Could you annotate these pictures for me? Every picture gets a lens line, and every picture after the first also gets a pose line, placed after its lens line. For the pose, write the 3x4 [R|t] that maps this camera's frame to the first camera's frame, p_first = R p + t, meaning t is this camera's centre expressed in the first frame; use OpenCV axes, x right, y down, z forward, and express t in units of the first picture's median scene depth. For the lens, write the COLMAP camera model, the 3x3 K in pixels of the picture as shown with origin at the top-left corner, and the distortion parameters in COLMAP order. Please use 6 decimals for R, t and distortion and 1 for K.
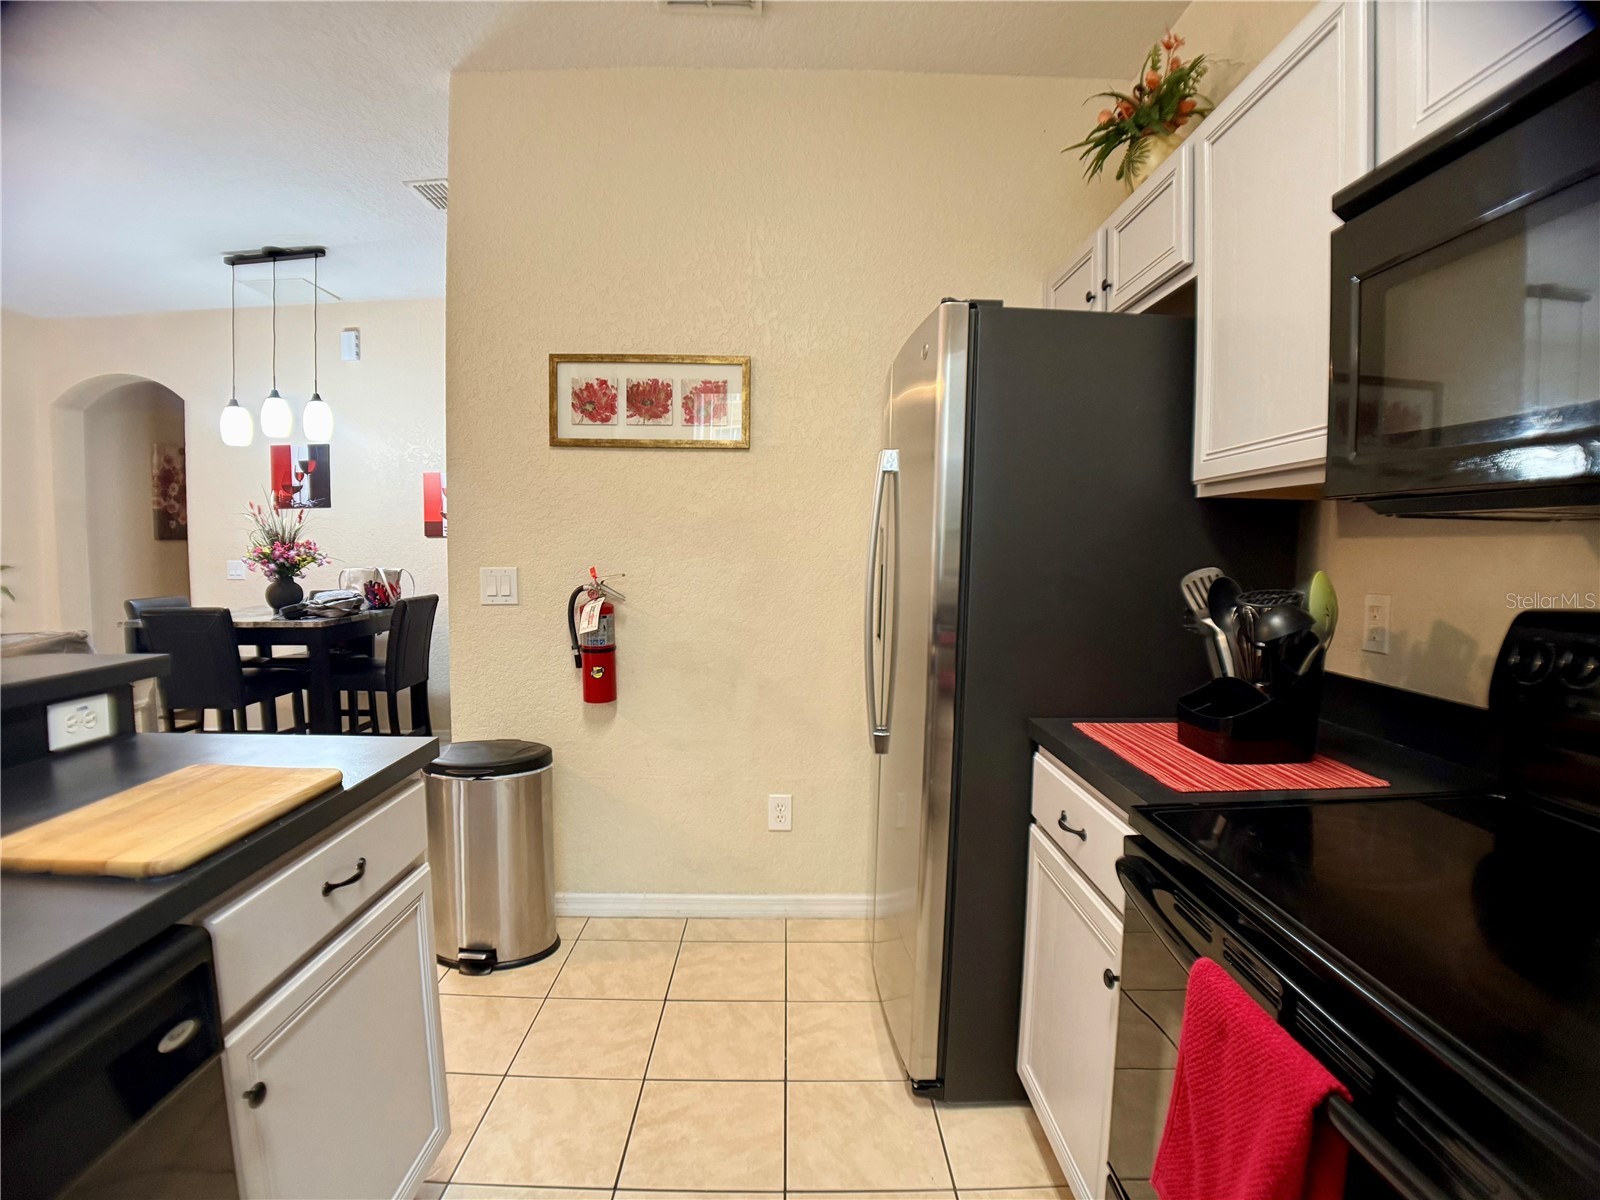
lens RADIAL K [[803.1, 0, 791.7], [0, 803.1, 599.5], [0, 0, 1]] dist [-0.088954, 0.016608]
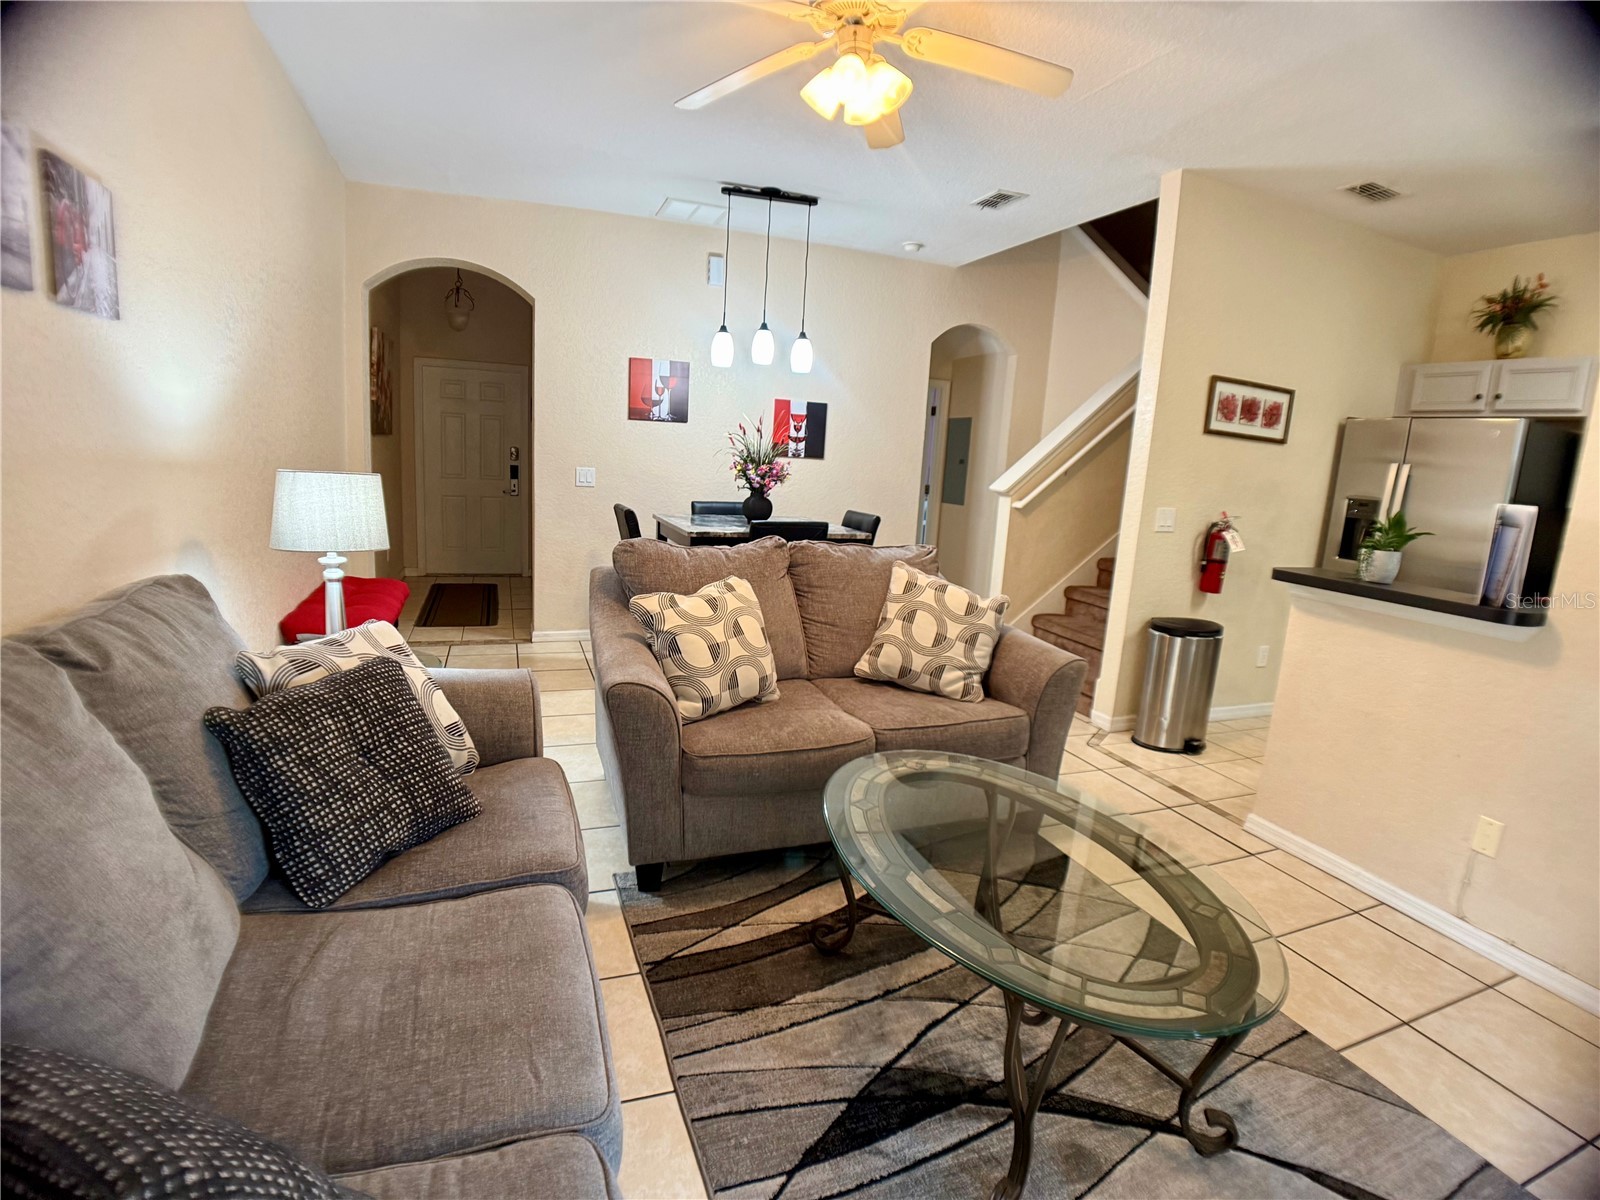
lens RADIAL K [[787.5, 0, 815.4], [0, 787.5, 609.8], [0, 0, 1]] dist [-0.063212, 0.000368]
pose [[0.926543, -0.019037, 0.375706, -0.848945], [-0.033480, 0.990583, 0.132759, -0.012577], [-0.374695, -0.135585, 0.917181, -0.090420]]
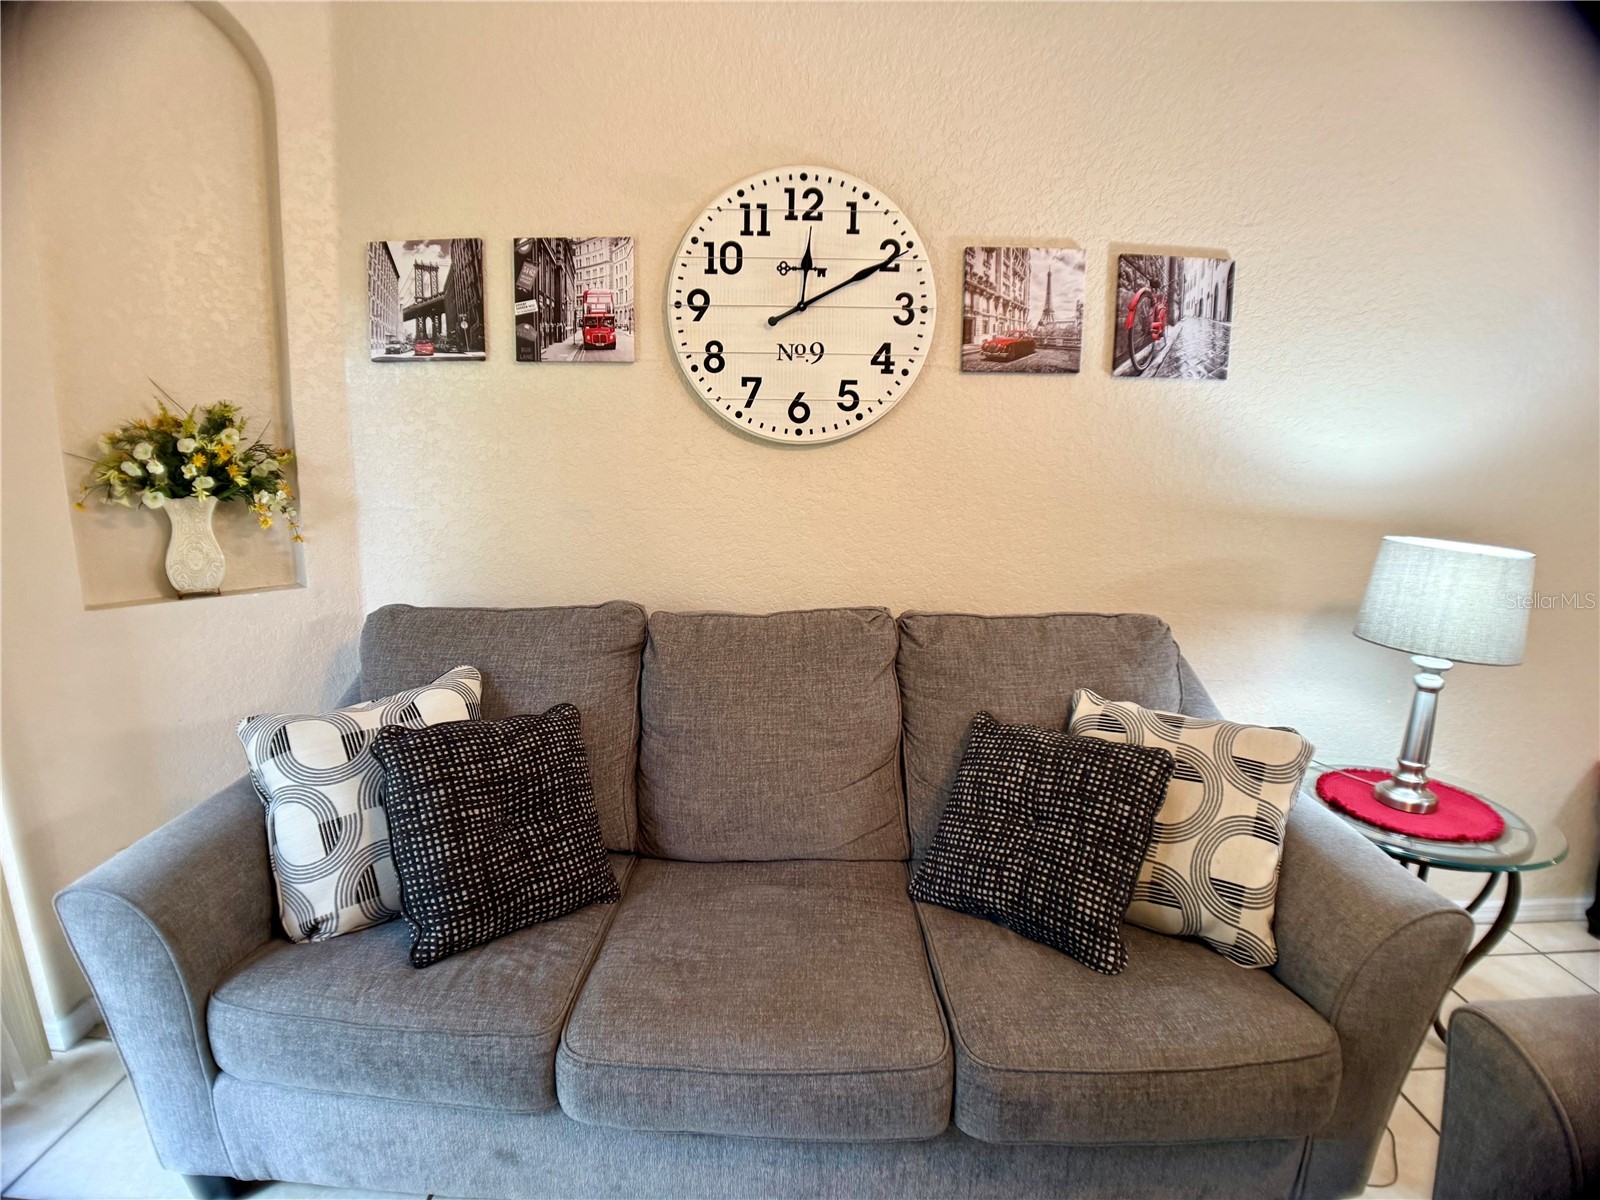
lens RADIAL K [[775.8, 0, 792.9], [0, 775.8, 607.7], [0, 0, 1]] dist [-0.076544, 0.000745]
pose [[0.007284, 0.208857, -0.977919, -0.622755], [-0.082621, 0.974727, 0.207560, -0.040125], [0.996554, 0.079285, 0.024356, 0.158518]]
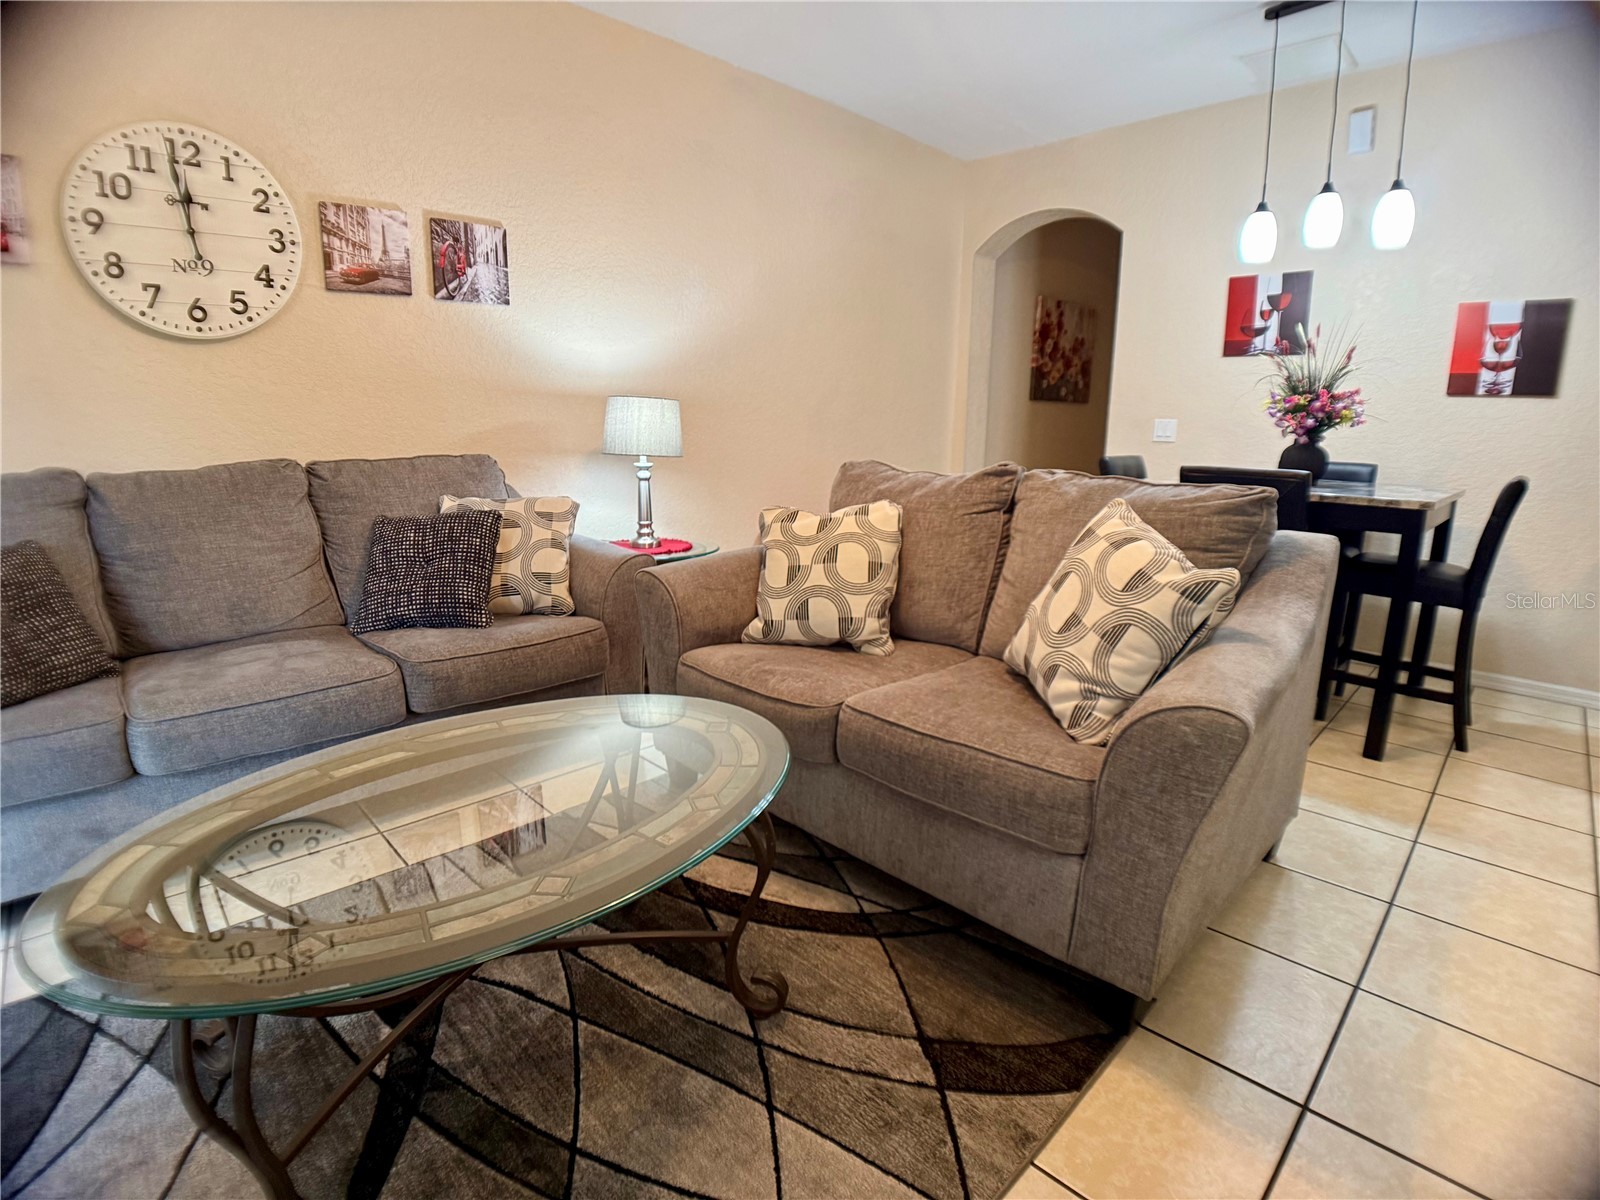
lens RADIAL K [[803.1, 0, 791.7], [0, 803.1, 599.5], [0, 0, 1]] dist [-0.088954, 0.016608]
pose [[0.698856, 0.160397, -0.697046, -0.380372], [-0.056785, 0.983898, 0.169471, 0.021874], [0.713005, -0.078853, 0.696711, 0.081079]]
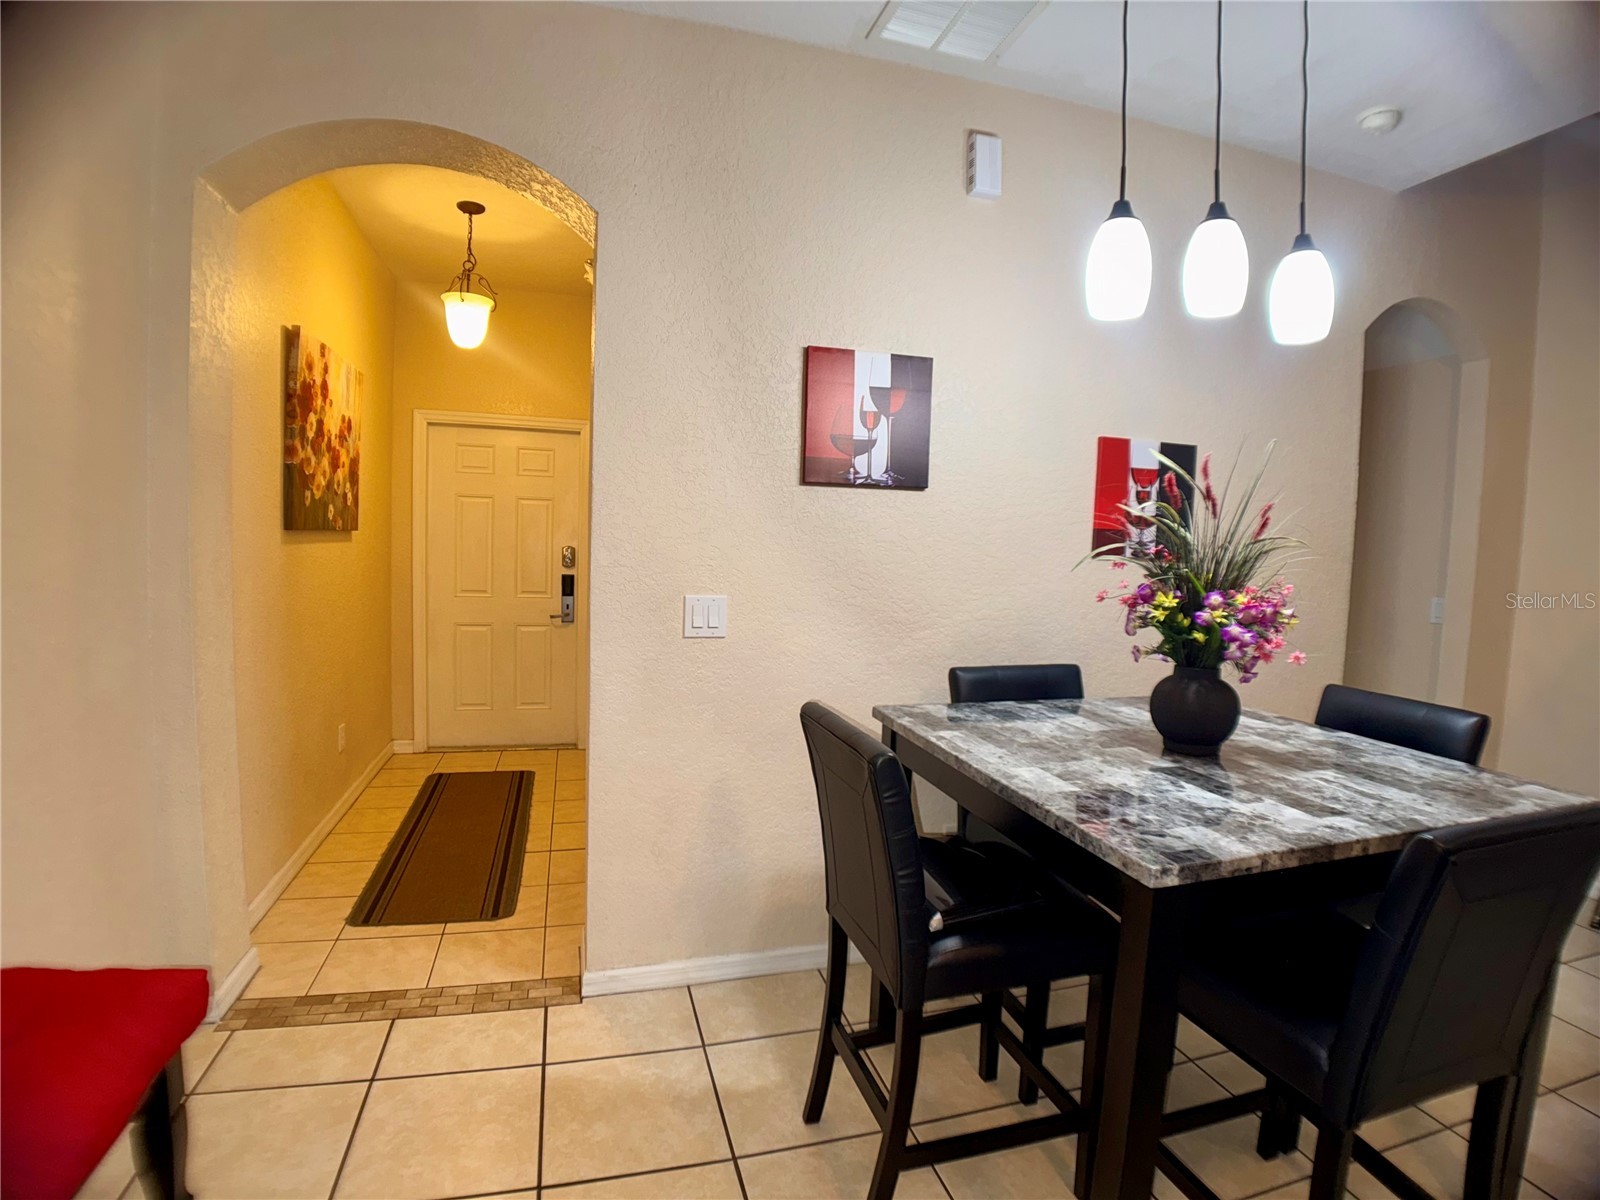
lens RADIAL K [[803.1, 0, 791.7], [0, 803.1, 599.5], [0, 0, 1]] dist [-0.088954, 0.016608]
pose [[0.963264, 0.011213, 0.268321, -0.815139], [-0.015005, 0.999814, 0.012086, -0.055168], [-0.268135, -0.015668, 0.963254, 0.547879]]
